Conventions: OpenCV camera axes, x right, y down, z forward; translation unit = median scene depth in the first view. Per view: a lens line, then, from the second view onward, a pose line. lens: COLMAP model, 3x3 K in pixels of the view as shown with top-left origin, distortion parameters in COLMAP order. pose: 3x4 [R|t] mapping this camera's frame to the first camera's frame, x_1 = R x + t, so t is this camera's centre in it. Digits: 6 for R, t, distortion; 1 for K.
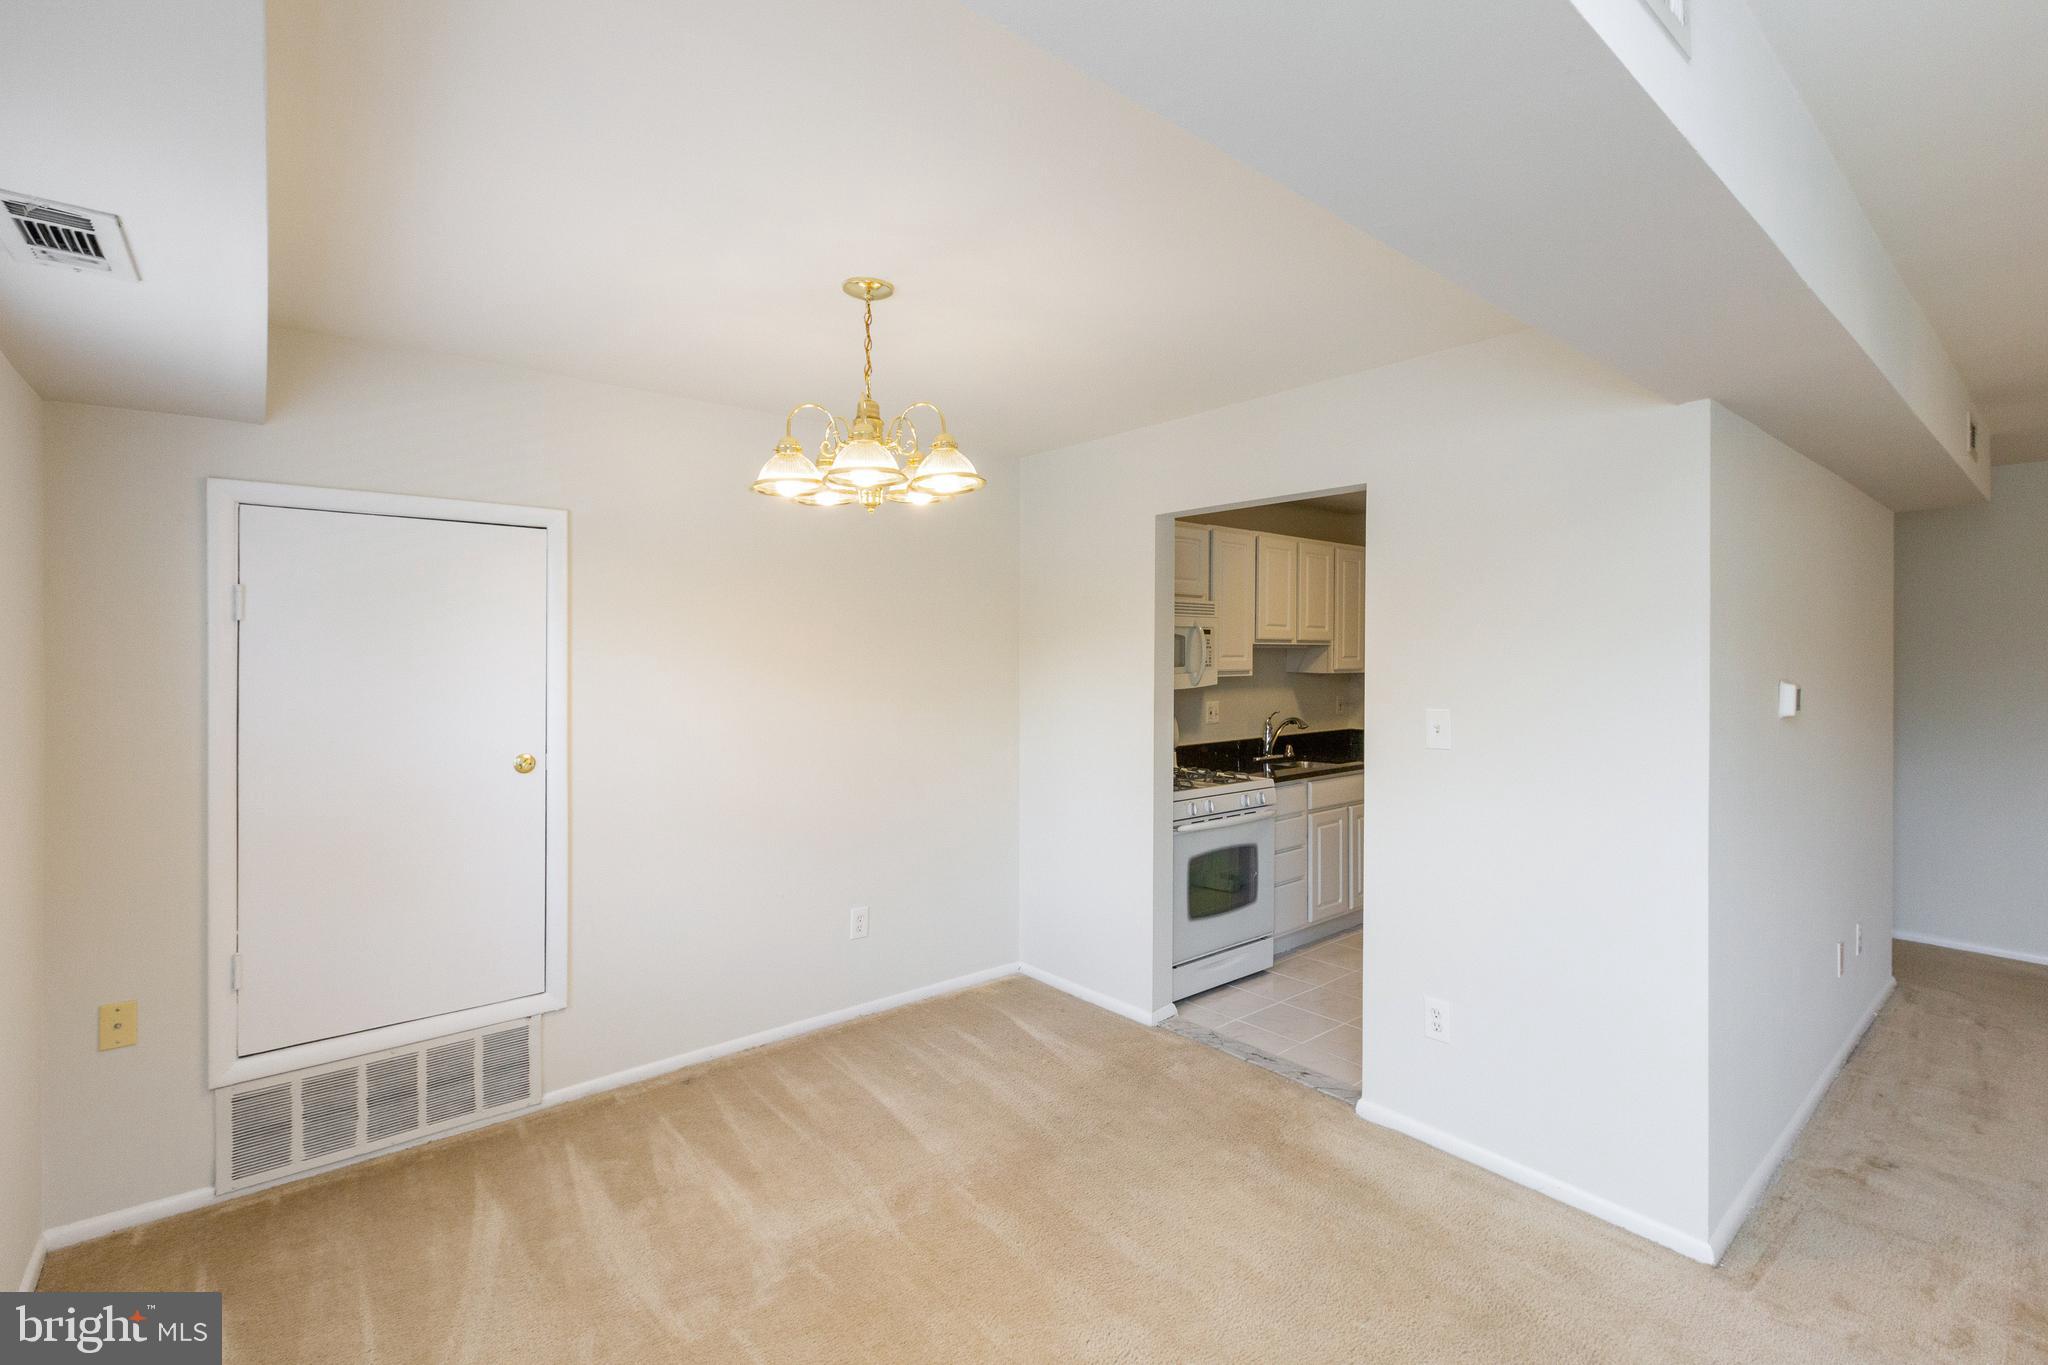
lens RADIAL K [[912.8, 0, 1031.0], [0, 912.8, 655.1], [0, 0, 1]] dist [-0.000588, -0.000324]
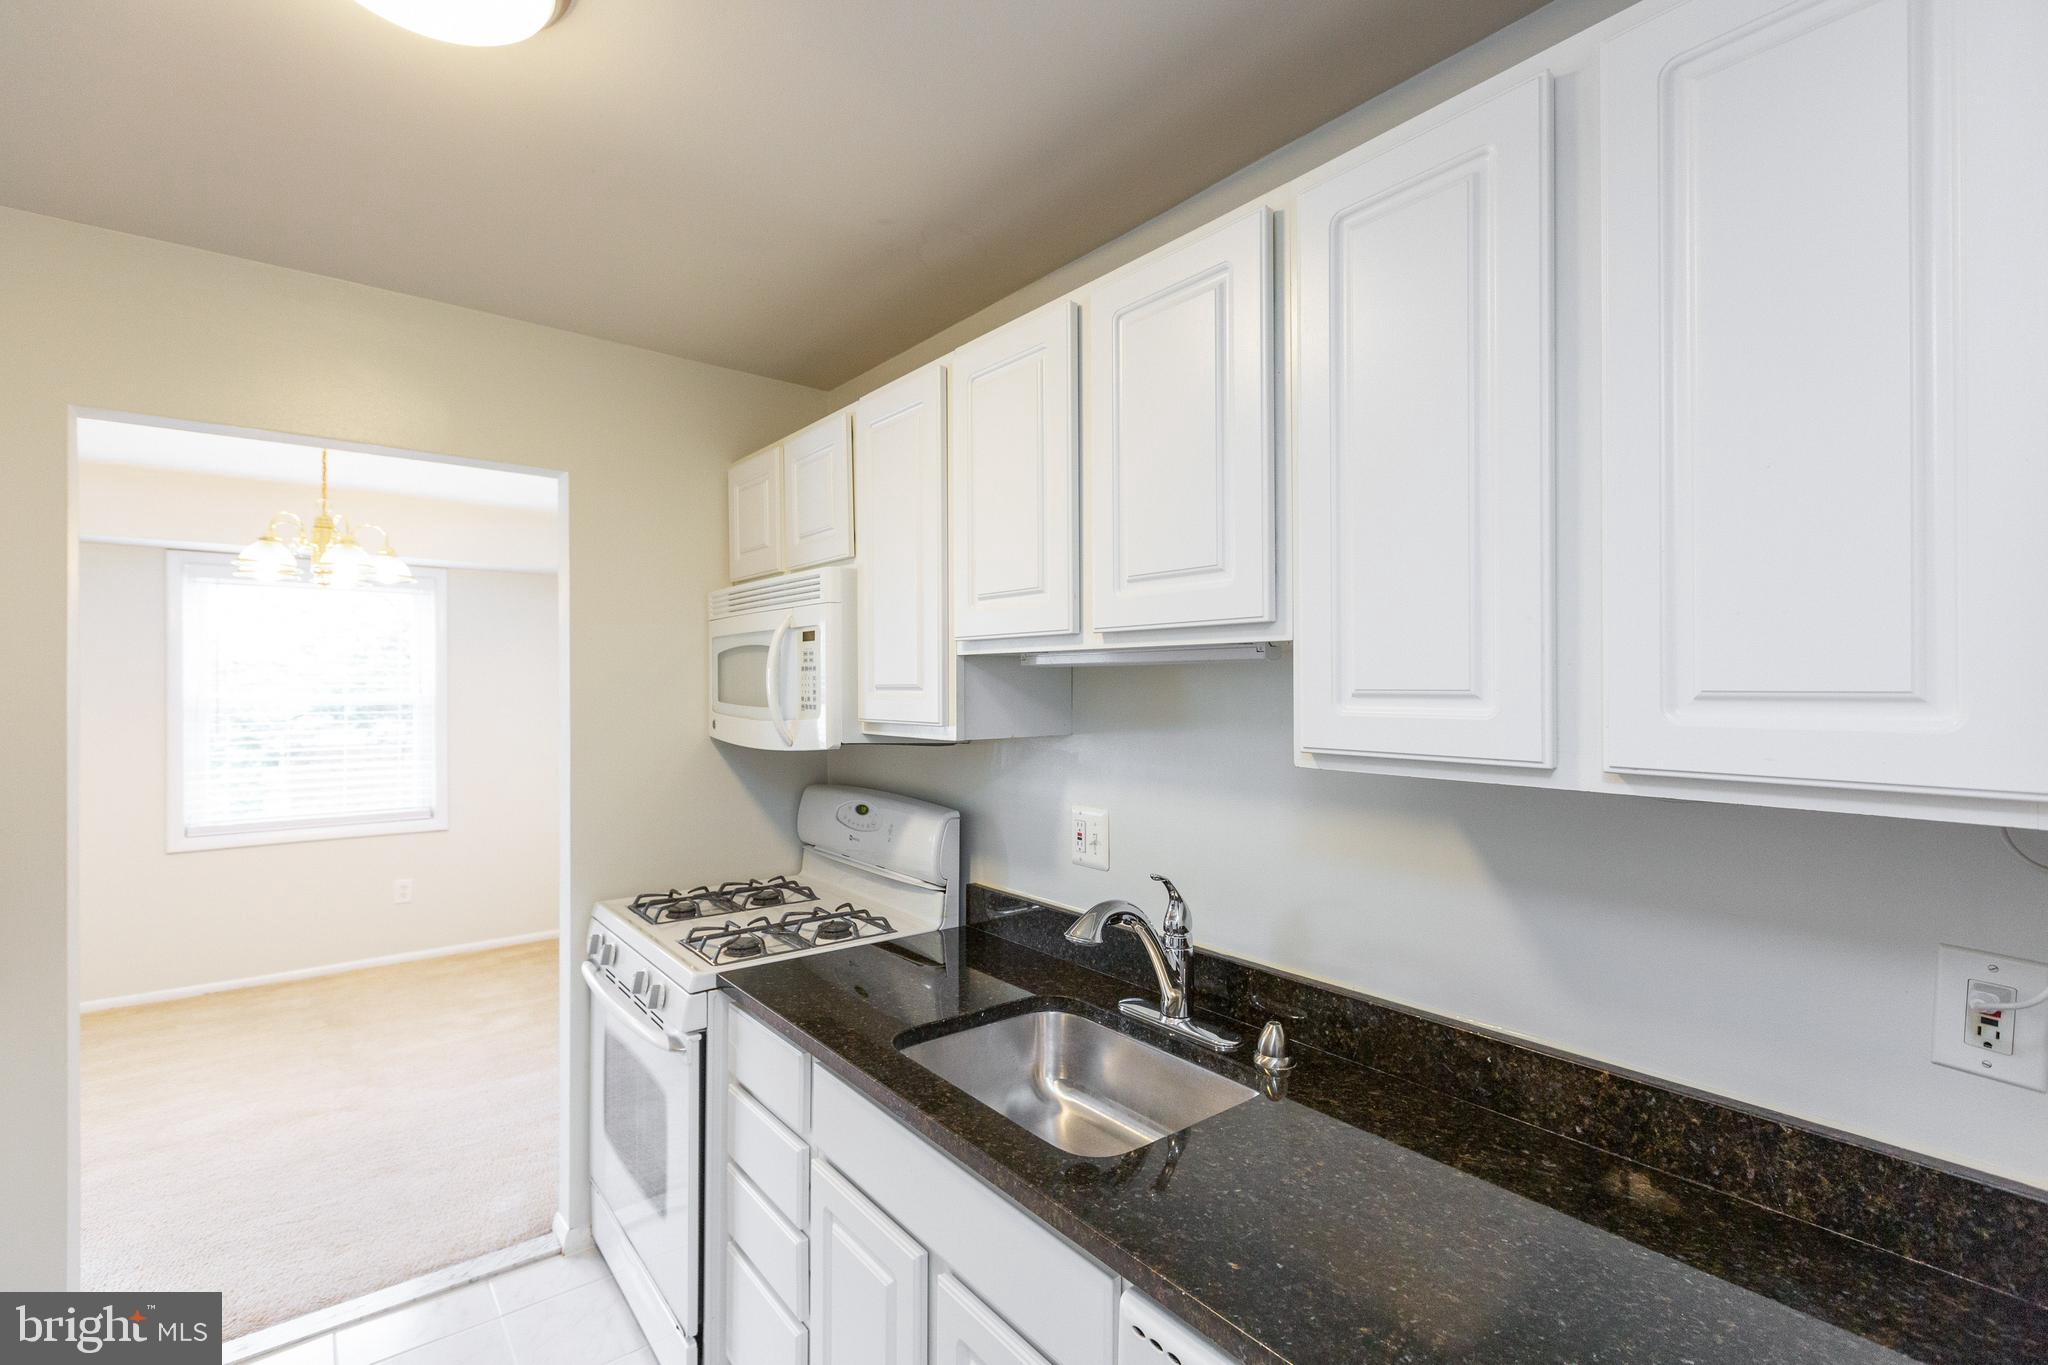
lens RADIAL K [[897.1, 0, 1024.5], [0, 897.1, 689.8], [0, 0, 1]] dist [0.000338, 0.000087]
pose [[-0.033063, -0.002234, -0.999451, 1.020376], [-0.003935, 0.999990, -0.002105, 0.004238], [0.999446, 0.003863, -0.033071, 1.754351]]
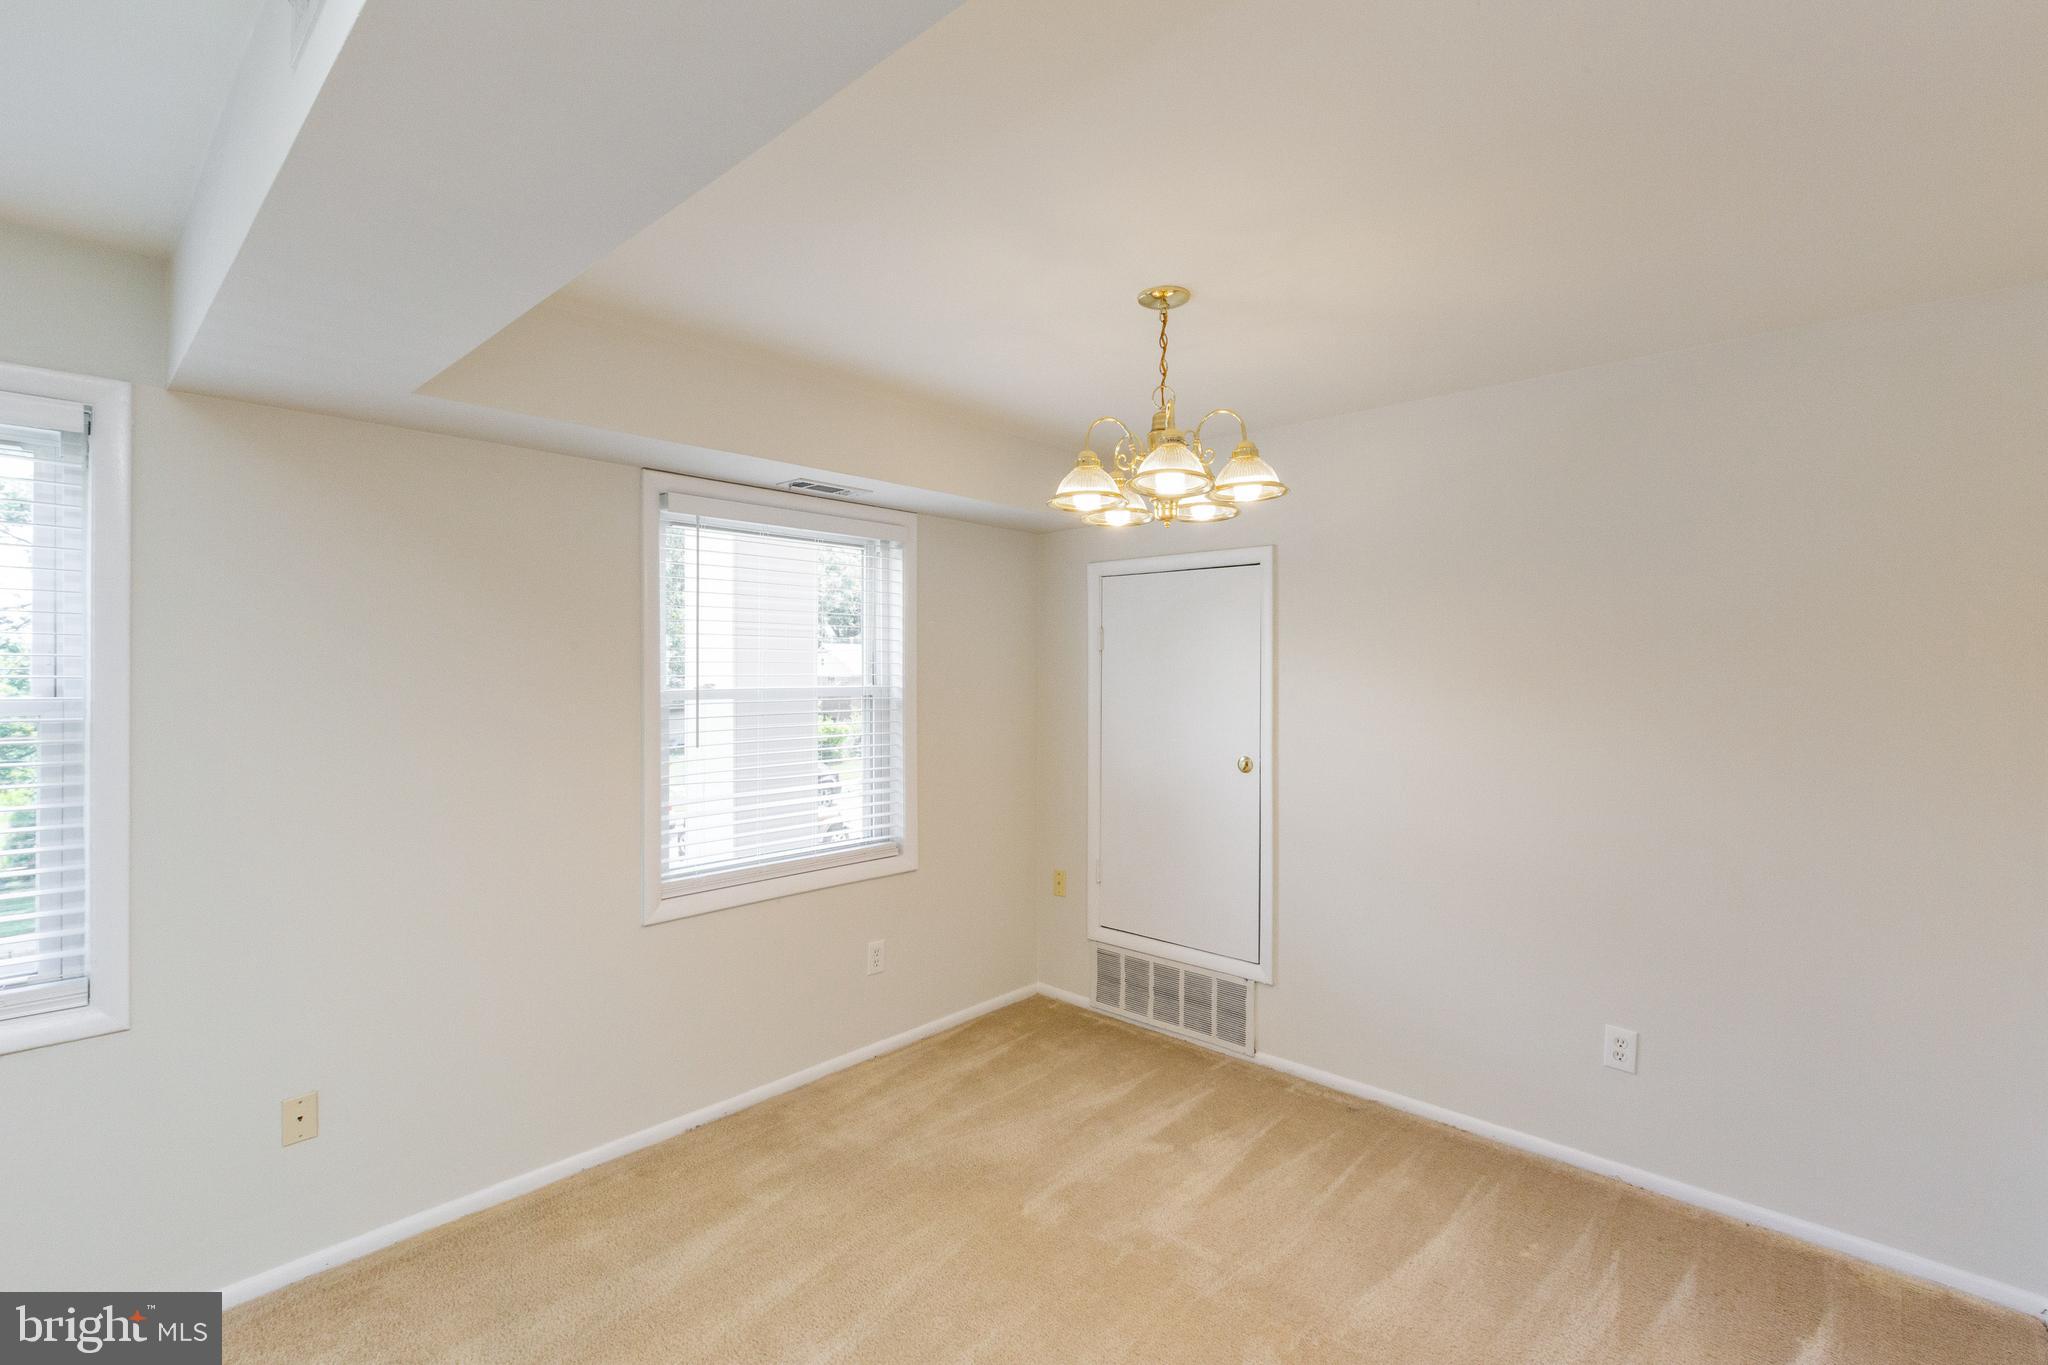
lens RADIAL K [[915.8, 0, 1006.5], [0, 915.8, 670.2], [0, 0, 1]] dist [-0.000437, -0.000334]
pose [[0.118963, 0.002255, -0.992896, 0.631544], [-0.001922, 0.999996, 0.002041, -0.005868], [0.992897, 0.001666, 0.118967, 0.588922]]
